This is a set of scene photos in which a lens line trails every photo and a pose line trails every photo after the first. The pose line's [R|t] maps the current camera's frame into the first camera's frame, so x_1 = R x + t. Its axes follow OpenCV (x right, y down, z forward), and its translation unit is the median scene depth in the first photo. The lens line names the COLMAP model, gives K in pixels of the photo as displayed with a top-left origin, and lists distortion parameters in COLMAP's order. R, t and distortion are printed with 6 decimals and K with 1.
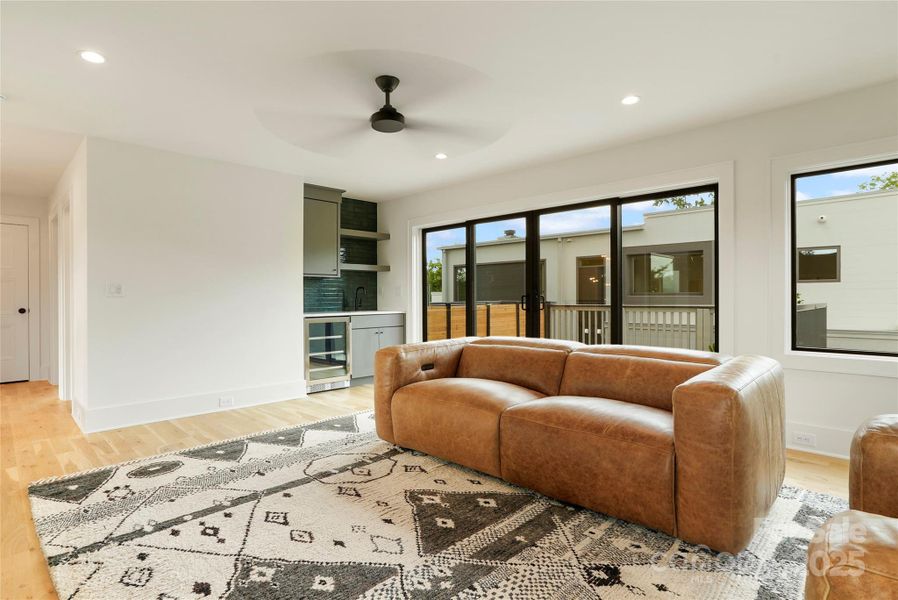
lens RADIAL K [[449.7, 0, 428.8], [0, 449.7, 303.9], [0, 0, 1]] dist [-0.000212, 0.000909]
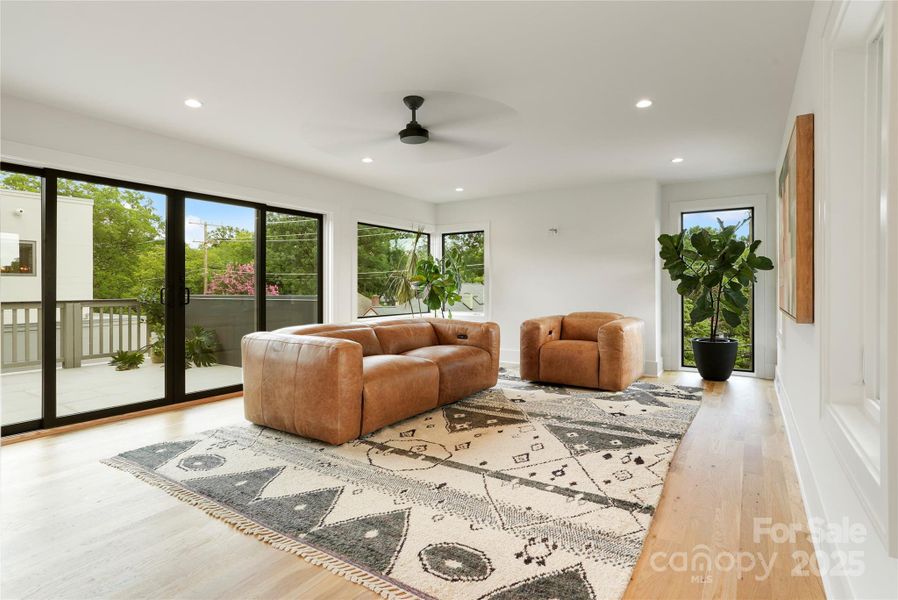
lens RADIAL K [[449.7, 0, 440.8], [0, 449.7, 291.2], [0, 0, 1]] dist [-0.000212, 0.000909]
pose [[-0.186774, 0.000155, 0.982403, -1.416883], [0.000087, 1.000000, -0.000141, -0.012236], [-0.982403, 0.000060, -0.186774, 1.319769]]
